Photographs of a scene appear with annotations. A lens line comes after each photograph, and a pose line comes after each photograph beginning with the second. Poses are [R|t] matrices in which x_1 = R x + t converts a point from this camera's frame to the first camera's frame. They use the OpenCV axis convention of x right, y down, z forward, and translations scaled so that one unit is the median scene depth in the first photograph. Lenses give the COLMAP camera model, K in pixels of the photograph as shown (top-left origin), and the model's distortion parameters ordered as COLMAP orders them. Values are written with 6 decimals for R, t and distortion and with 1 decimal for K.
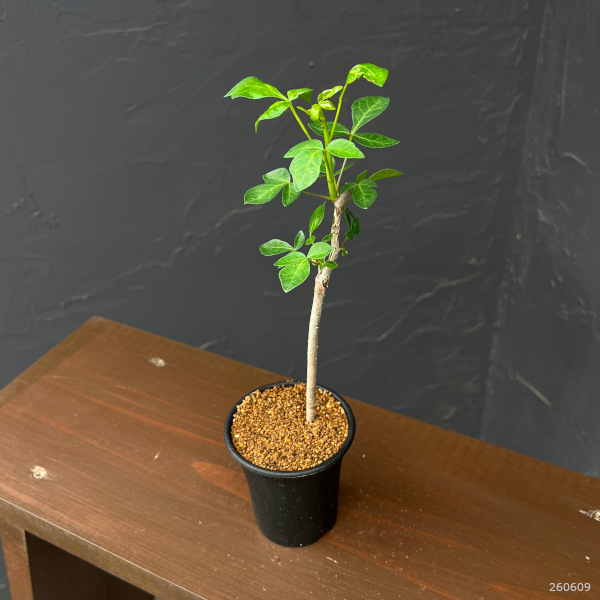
lens RADIAL K [[715.3, 0, 310.8], [0, 715.3, 301.5], [0, 0, 1]] dist [0.130747, -0.472373]
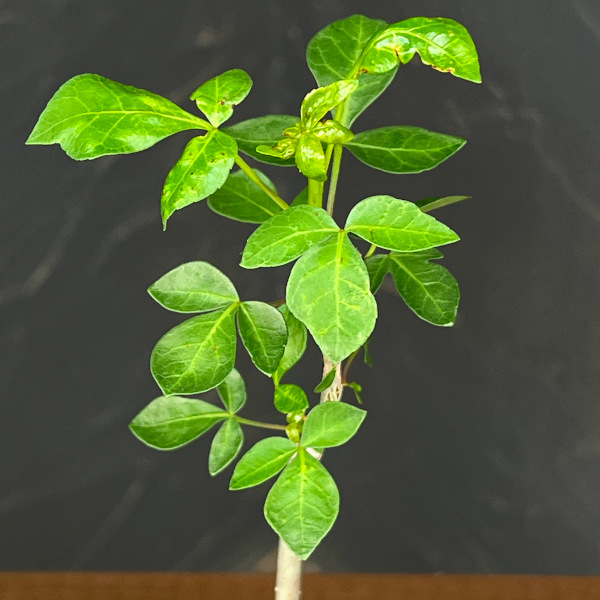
lens RADIAL K [[1841.4, 0, 300.0], [0, 1841.4, 300.0], [0, 0, 1]] dist [0.122902, 0.816439]
pose [[0.892754, -0.303736, 0.332769, -0.142823], [0.239686, 0.945583, 0.220054, -0.161180], [-0.381499, -0.116694, 0.916974, 0.015787]]
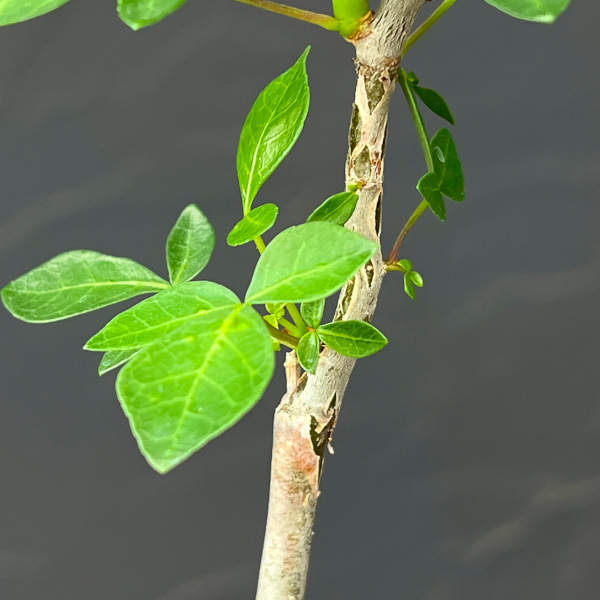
lens RADIAL K [[1841.4, 0, 300.0], [0, 1841.4, 300.0], [0, 0, 1]] dist [0.122902, 0.816439]
pose [[0.992225, -0.051779, 0.113174, -0.021148], [0.068740, 0.986060, -0.151525, 0.008159], [-0.103751, 0.158127, 0.981953, 0.204265]]
